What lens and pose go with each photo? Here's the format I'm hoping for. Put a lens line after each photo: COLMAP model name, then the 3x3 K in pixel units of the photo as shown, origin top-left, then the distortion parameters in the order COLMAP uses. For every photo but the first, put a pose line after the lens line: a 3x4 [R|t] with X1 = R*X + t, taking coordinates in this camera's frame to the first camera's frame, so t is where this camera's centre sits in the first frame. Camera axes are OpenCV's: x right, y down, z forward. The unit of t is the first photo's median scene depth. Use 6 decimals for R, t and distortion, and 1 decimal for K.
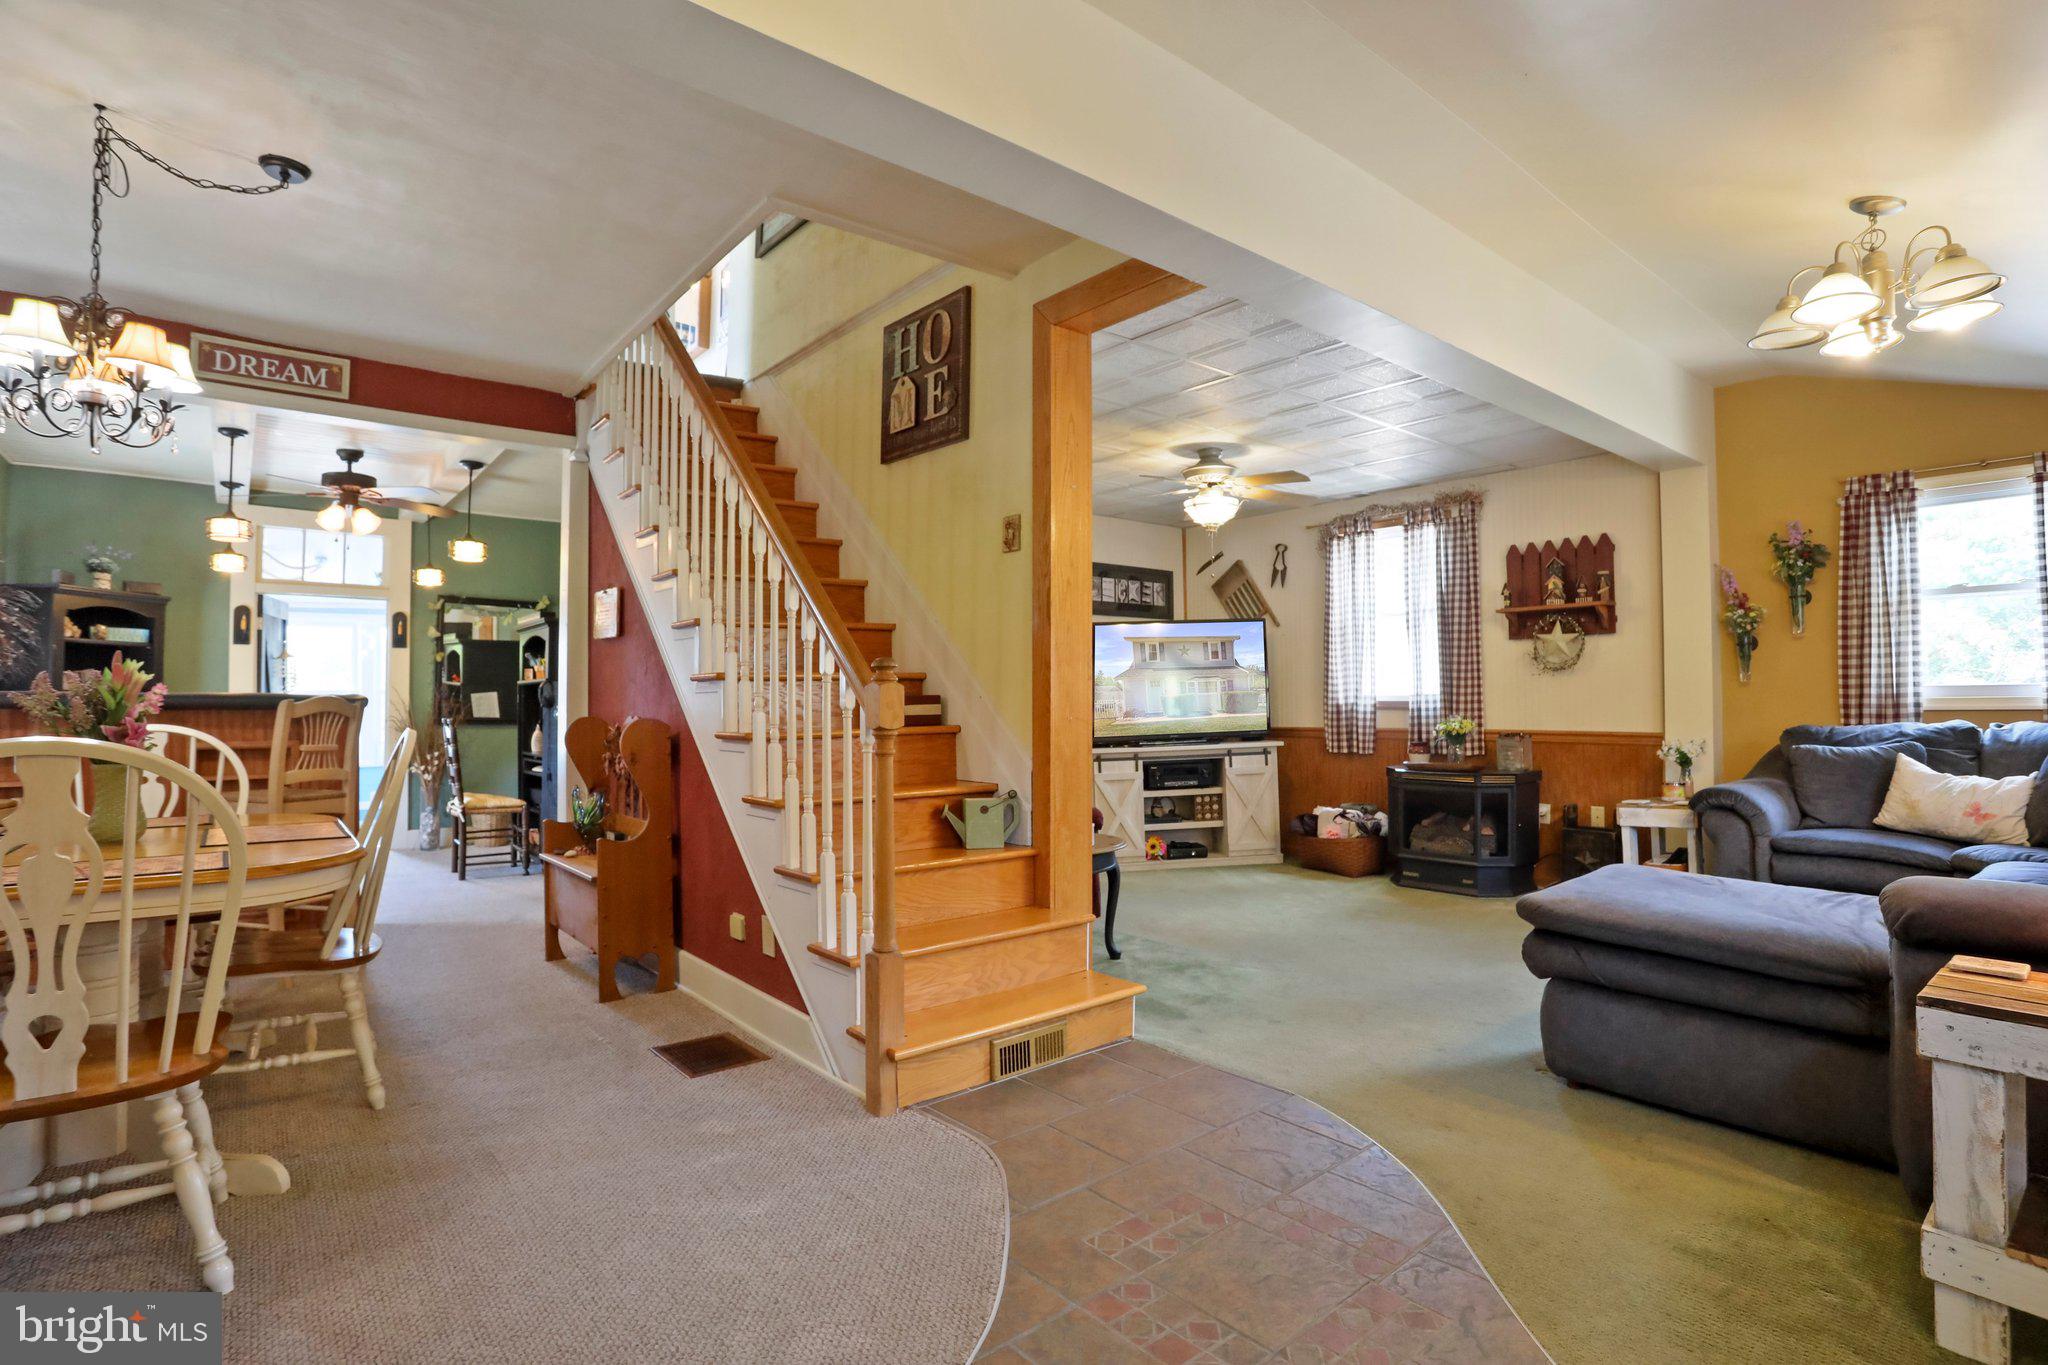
lens RADIAL K [[971.5, 0, 1024.0], [0, 971.5, 682.5], [0, 0, 1]] dist [-0.087966, 0.028664]
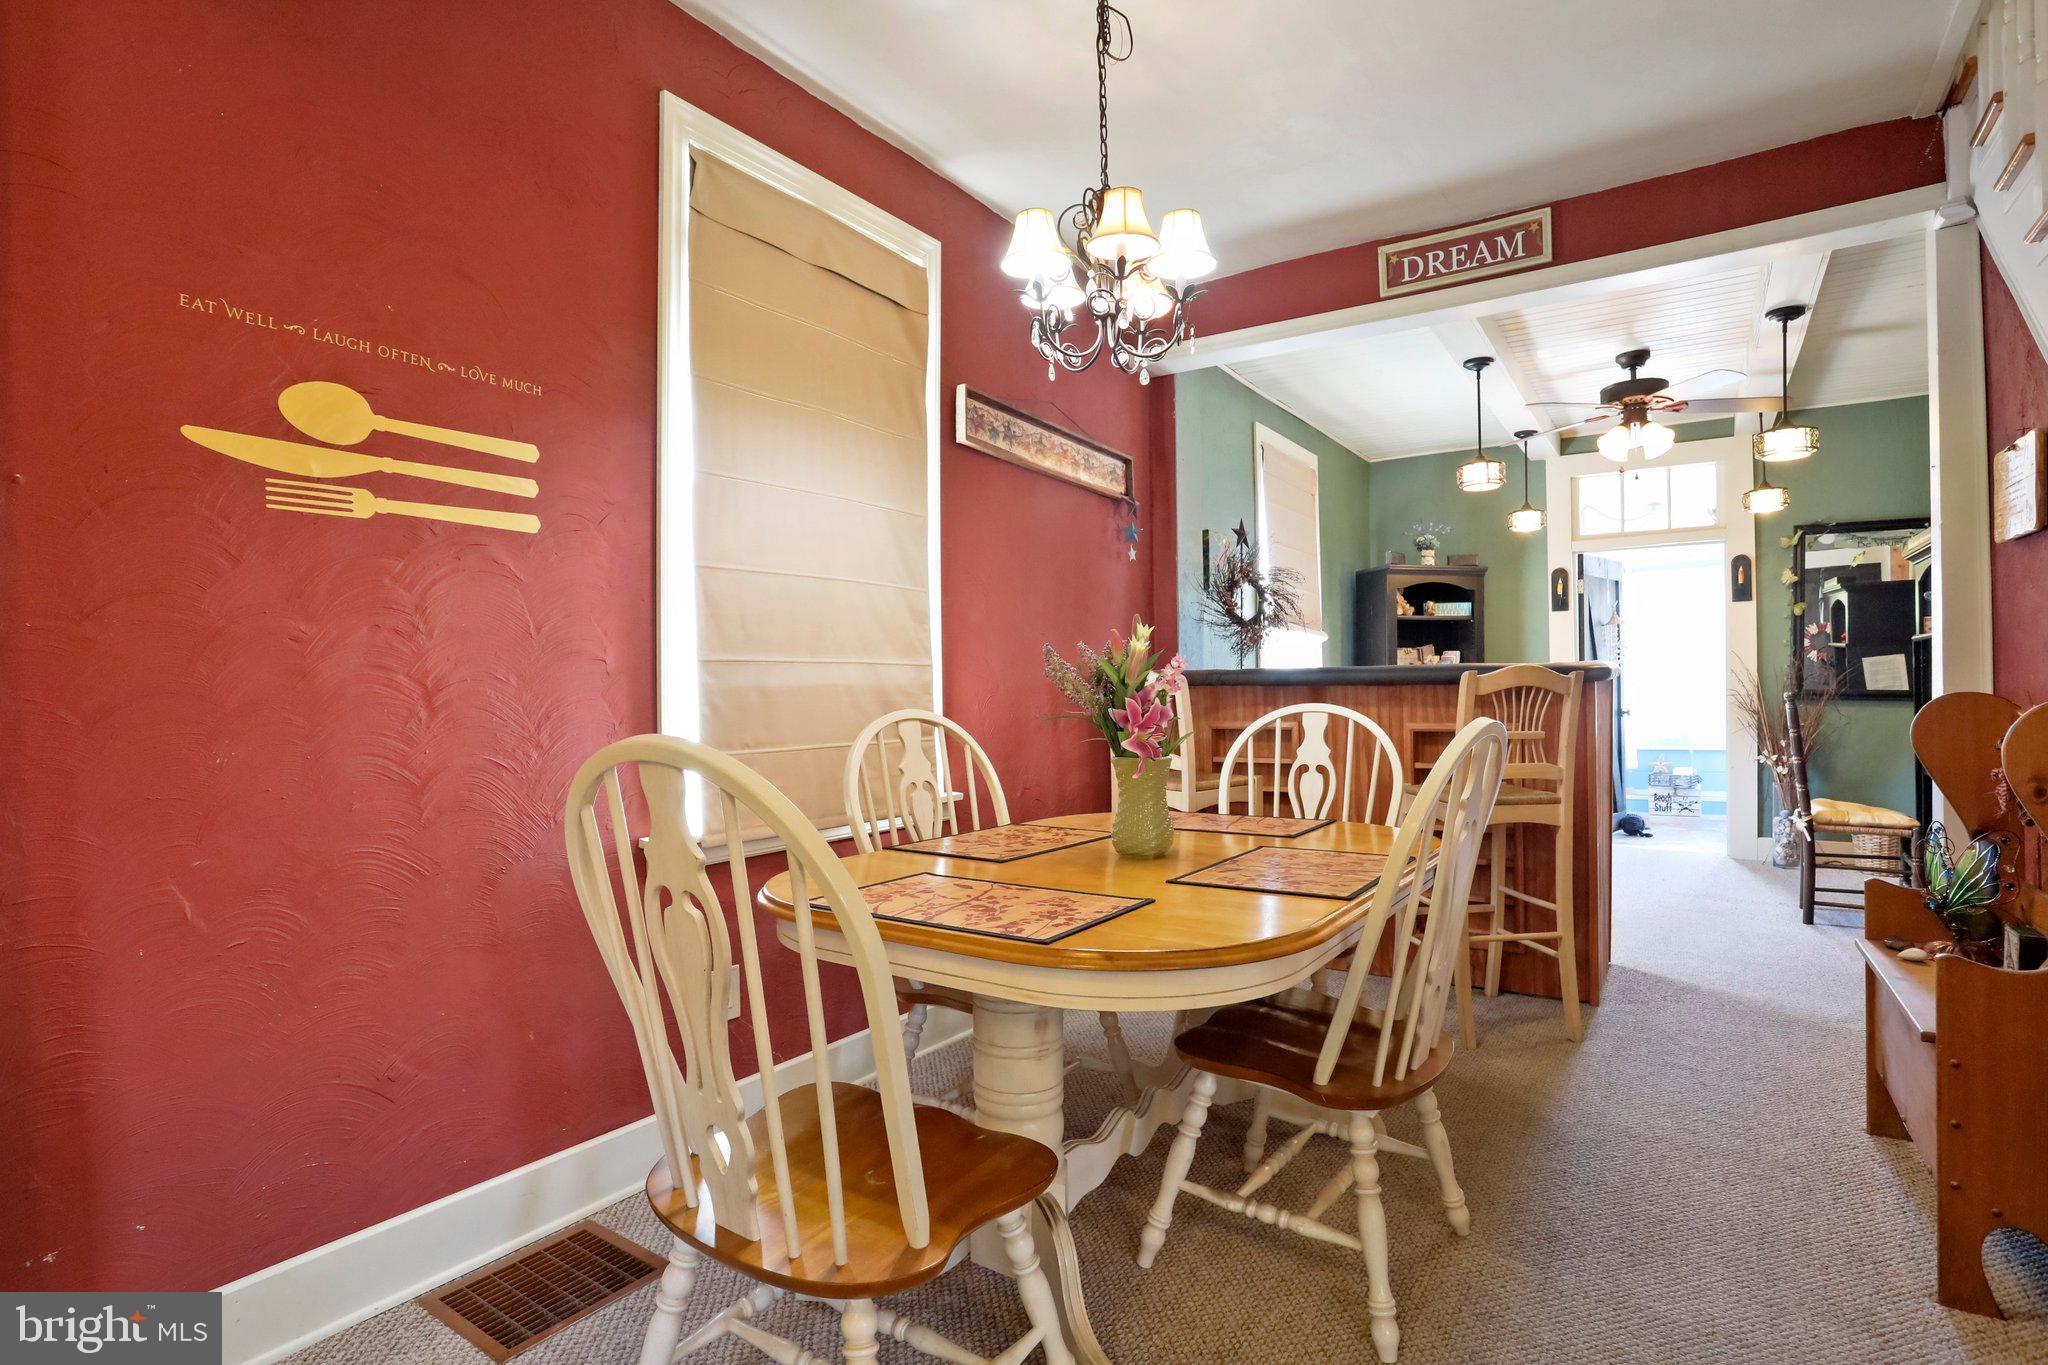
lens RADIAL K [[1011.2, 0, 1032.4], [0, 1011.2, 696.4], [0, 0, 1]] dist [-0.071994, 0.031156]
pose [[0.282246, 0.006175, -0.959322, -0.063304], [0.037727, 0.999134, 0.017531, 0.006491], [0.958600, -0.041141, 0.281768, 0.246999]]
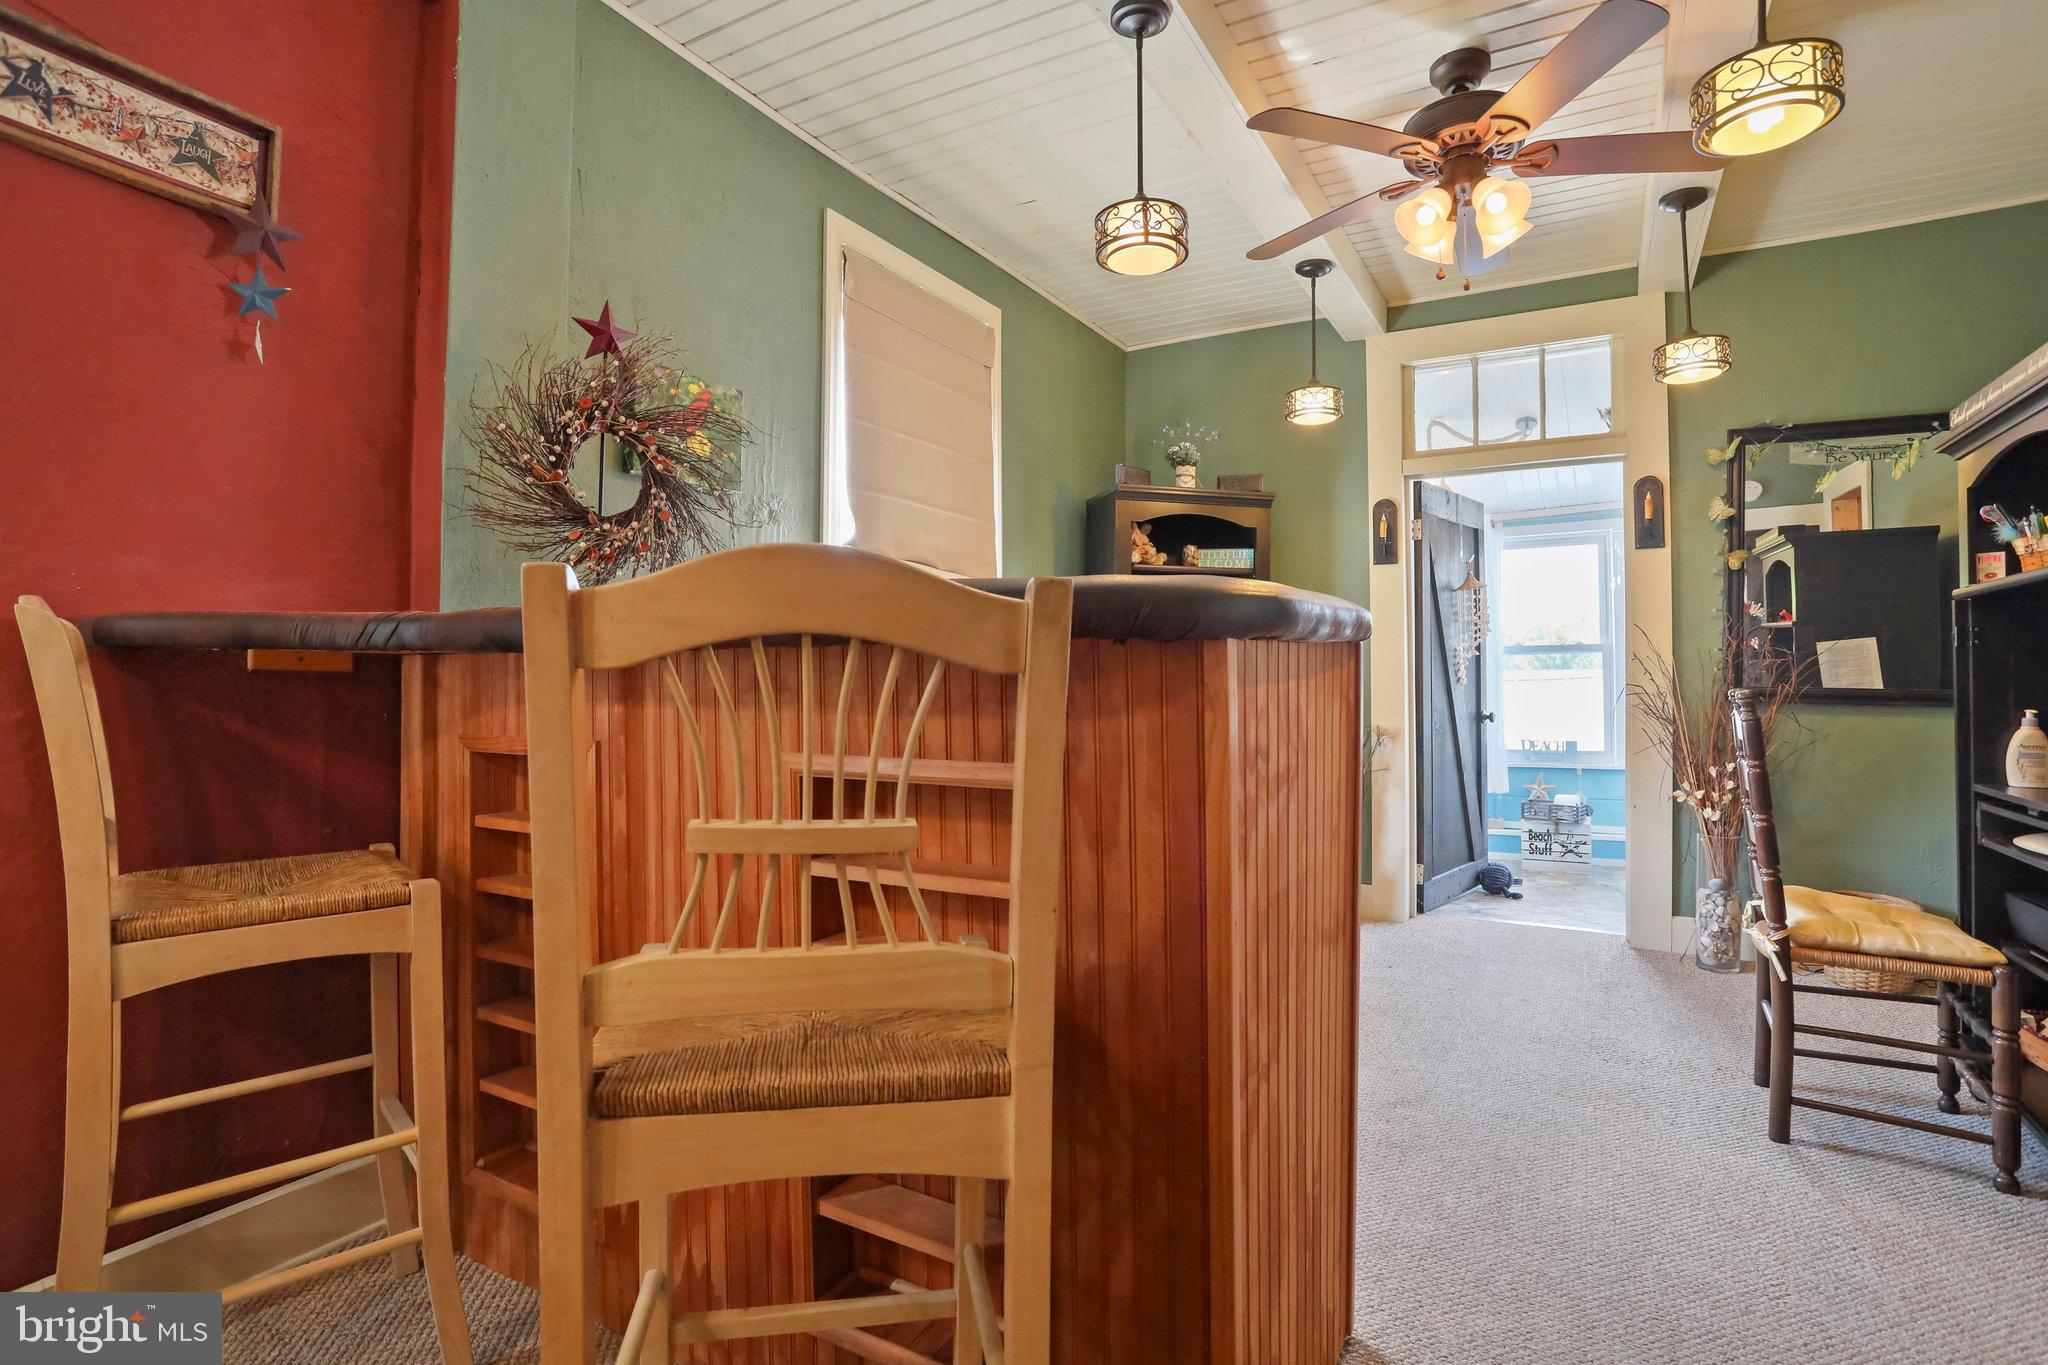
lens RADIAL K [[1030.7, 0, 1014.9], [0, 1030.7, 672.2], [0, 0, 1]] dist [-0.080564, 0.035401]
pose [[0.349572, -0.005354, -0.936894, -0.340678], [0.024051, 0.999705, 0.003261, 0.023126], [0.936601, -0.023673, 0.349598, 0.593300]]
